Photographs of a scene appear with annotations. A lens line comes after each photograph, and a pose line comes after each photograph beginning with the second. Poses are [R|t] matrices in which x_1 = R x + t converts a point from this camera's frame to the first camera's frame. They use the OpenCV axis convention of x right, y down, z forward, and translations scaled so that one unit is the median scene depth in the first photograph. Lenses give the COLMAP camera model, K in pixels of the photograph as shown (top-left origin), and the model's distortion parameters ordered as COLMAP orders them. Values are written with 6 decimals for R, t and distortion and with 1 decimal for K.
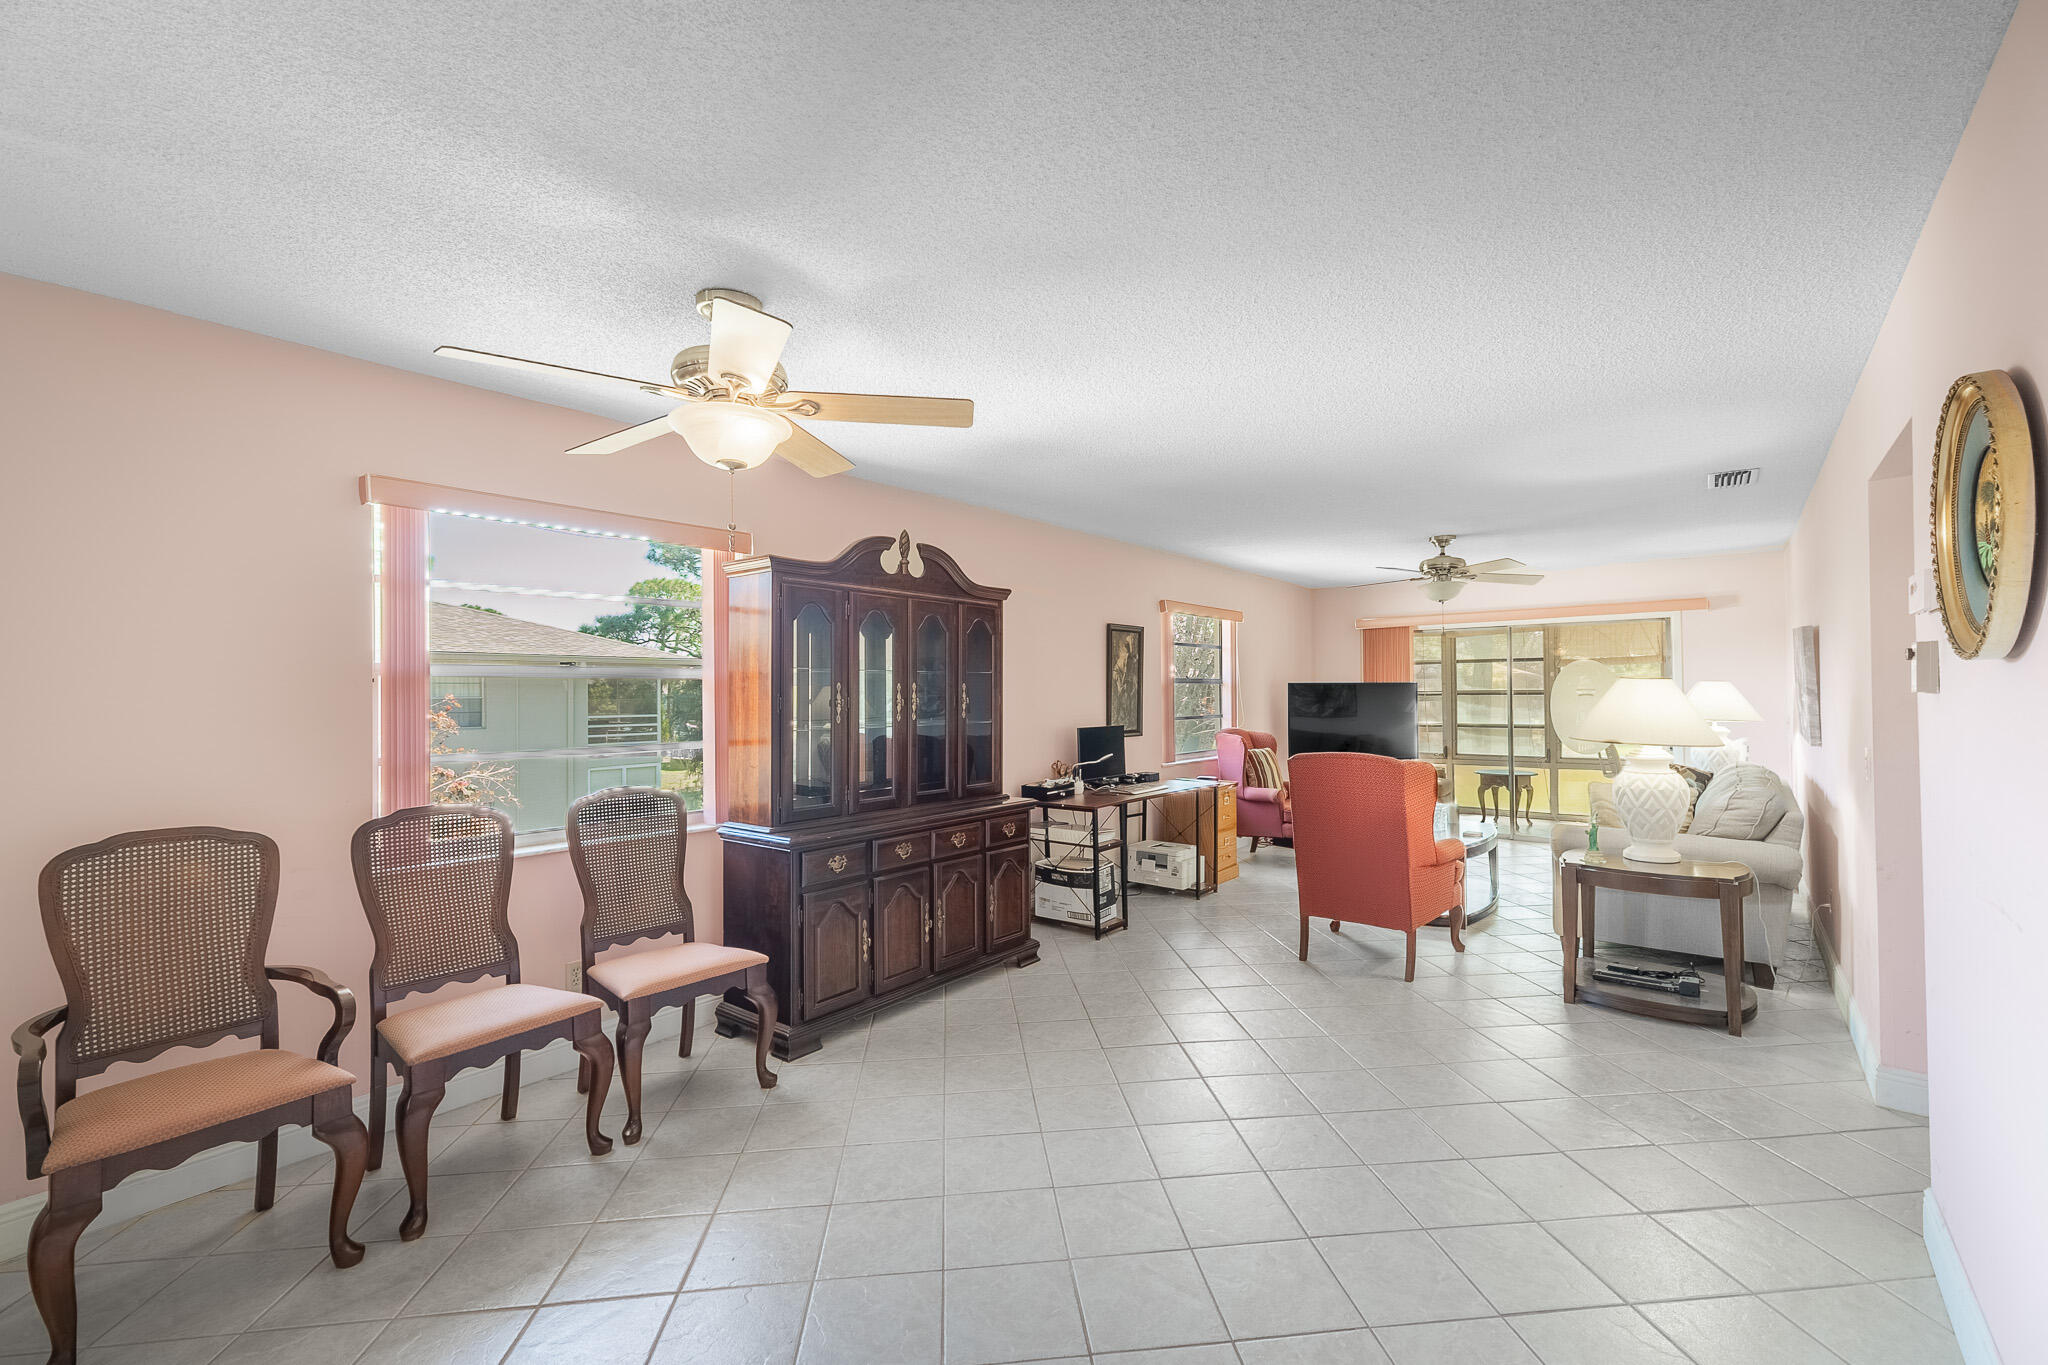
lens RADIAL K [[870.4, 0, 1021.3], [0, 870.4, 685.7], [0, 0, 1]] dist [-0.003865, 0.000212]
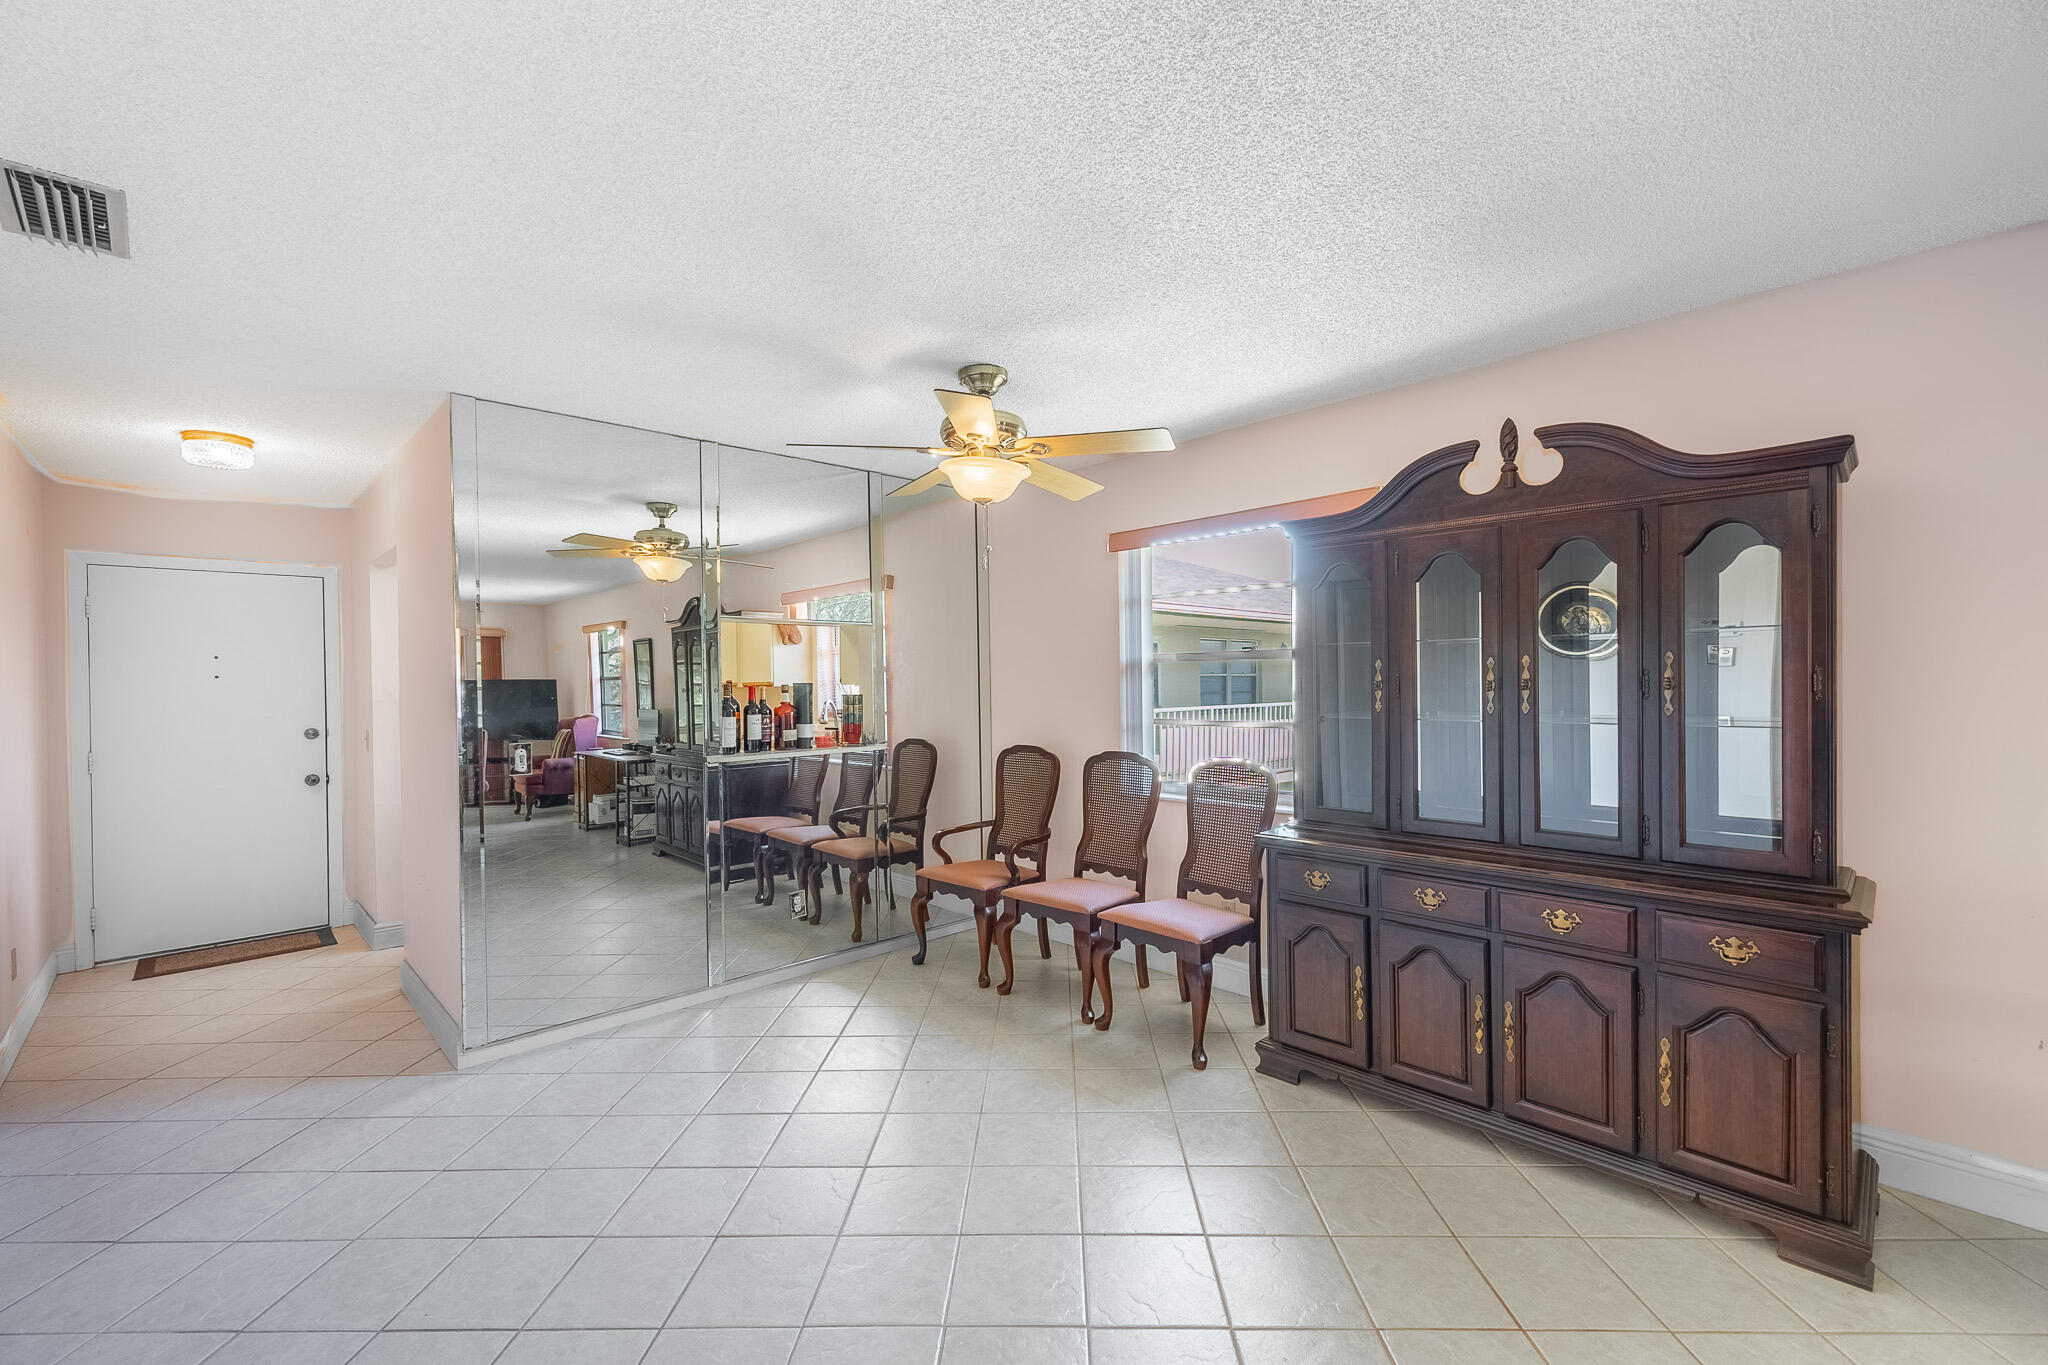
lens RADIAL K [[870.4, 0, 1026.7], [0, 870.4, 684.1], [0, 0, 1]] dist [-0.003865, 0.000212]
pose [[-0.137573, 0.014842, -0.990380, 0.705025], [0.019416, 0.999736, 0.012285, 0.003697], [0.990301, -0.017539, -0.137825, 0.930319]]
